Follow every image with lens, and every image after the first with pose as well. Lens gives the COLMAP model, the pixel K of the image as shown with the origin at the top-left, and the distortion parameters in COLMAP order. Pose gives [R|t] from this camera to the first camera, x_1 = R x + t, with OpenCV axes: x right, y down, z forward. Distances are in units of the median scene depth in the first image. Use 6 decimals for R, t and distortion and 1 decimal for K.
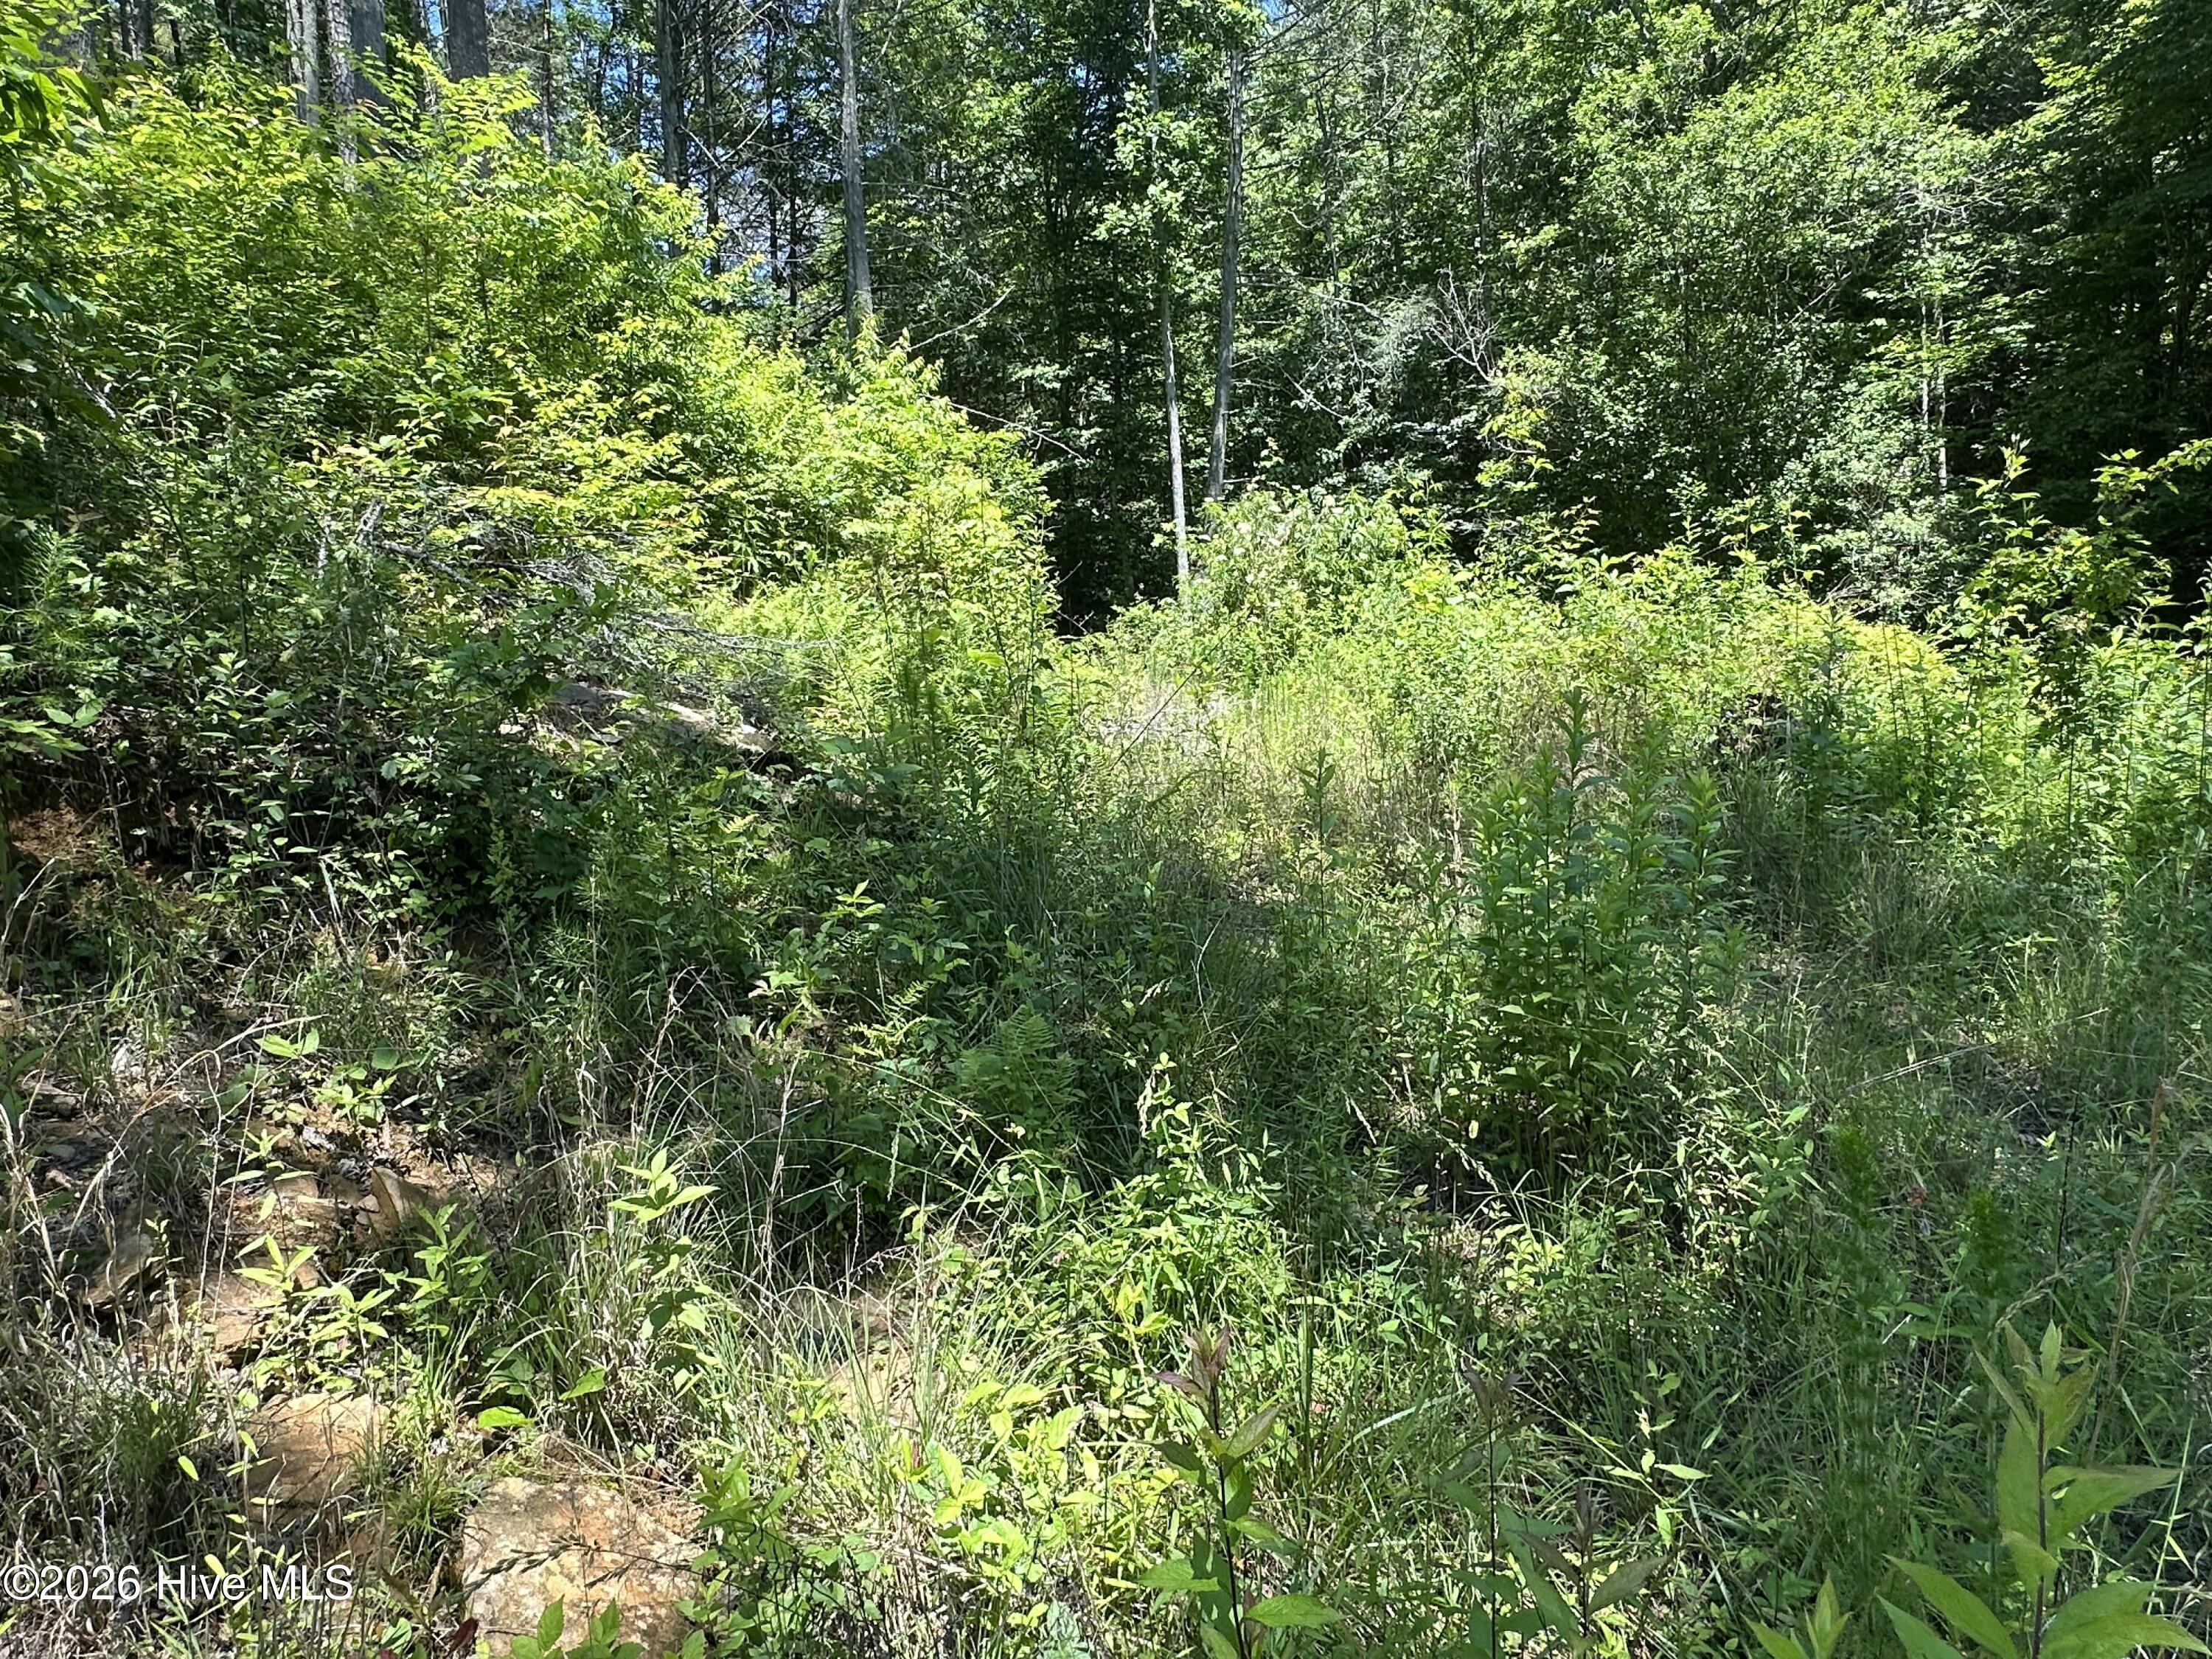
lens RADIAL K [[1427.1, 0, 1106.0], [0, 1427.1, 829.5], [0, 0, 1]] dist [0.002284, 0.002749]
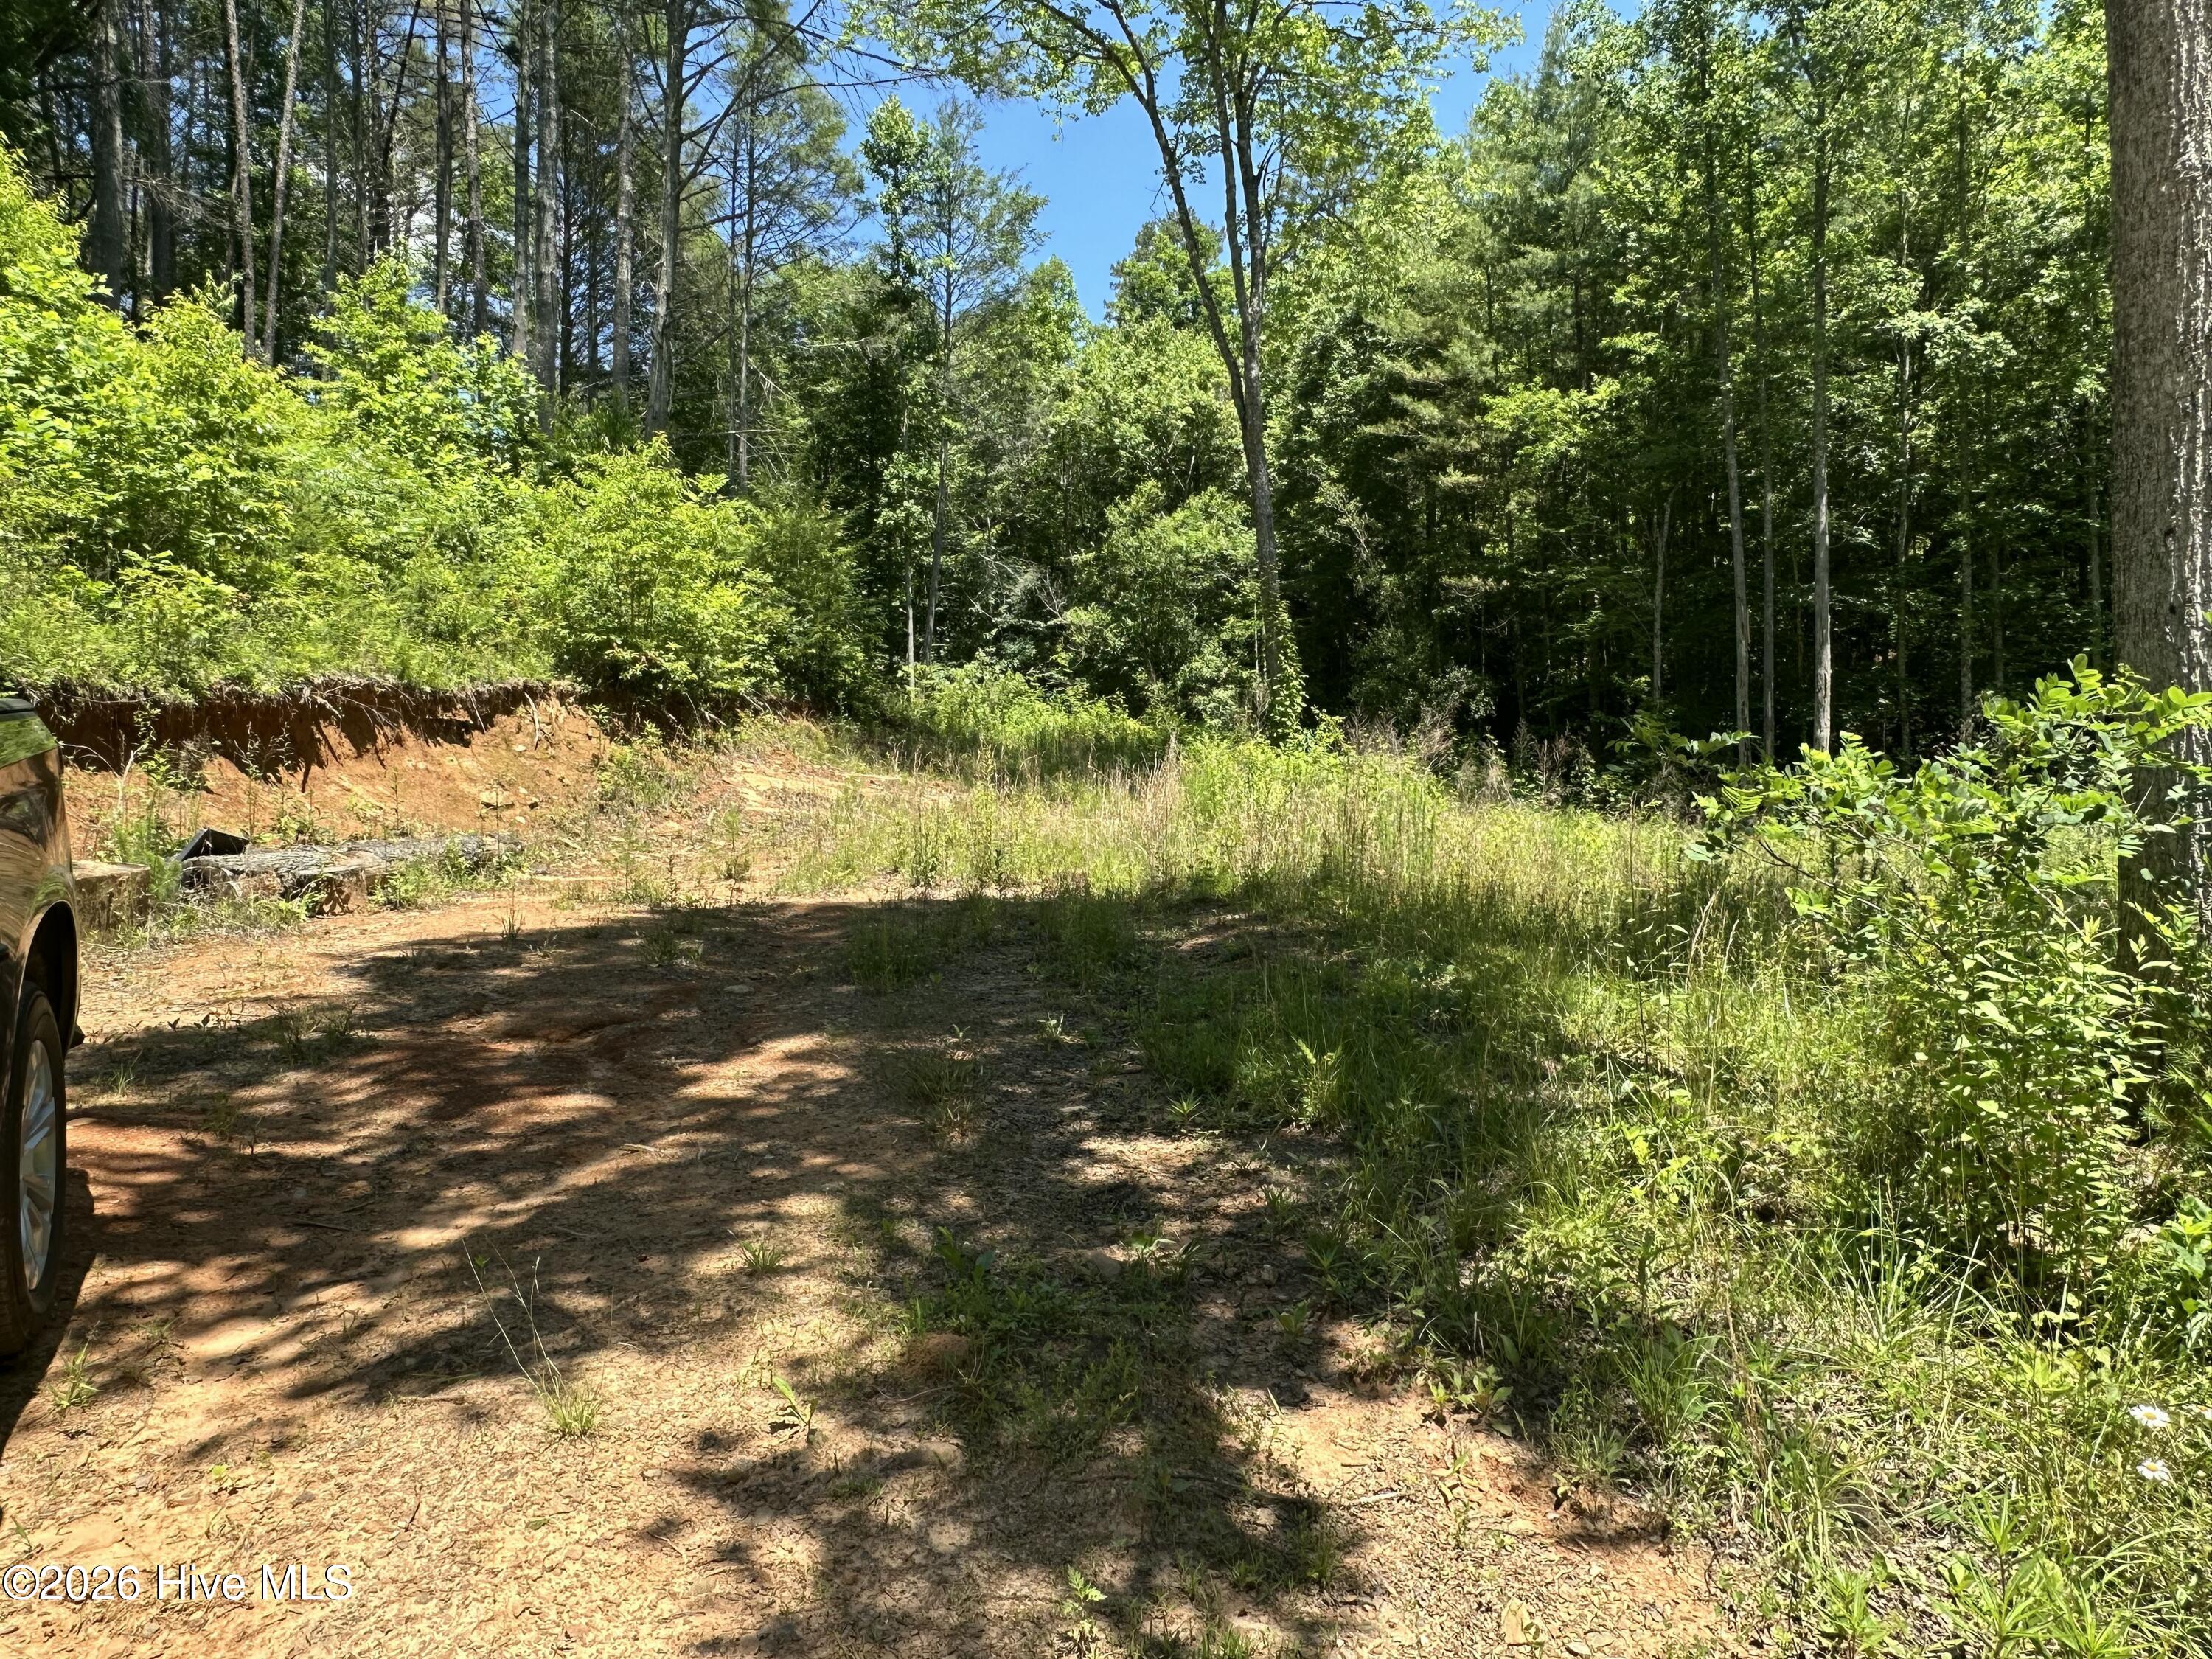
lens RADIAL K [[1427.1, 0, 1106.0], [0, 1427.1, 829.5], [0, 0, 1]] dist [0.002284, 0.002749]
pose [[0.961813, 0.038865, 0.270933, -0.242447], [-0.018670, 0.996878, -0.076720, 0.173229], [-0.273069, 0.068731, 0.959536, -1.059207]]
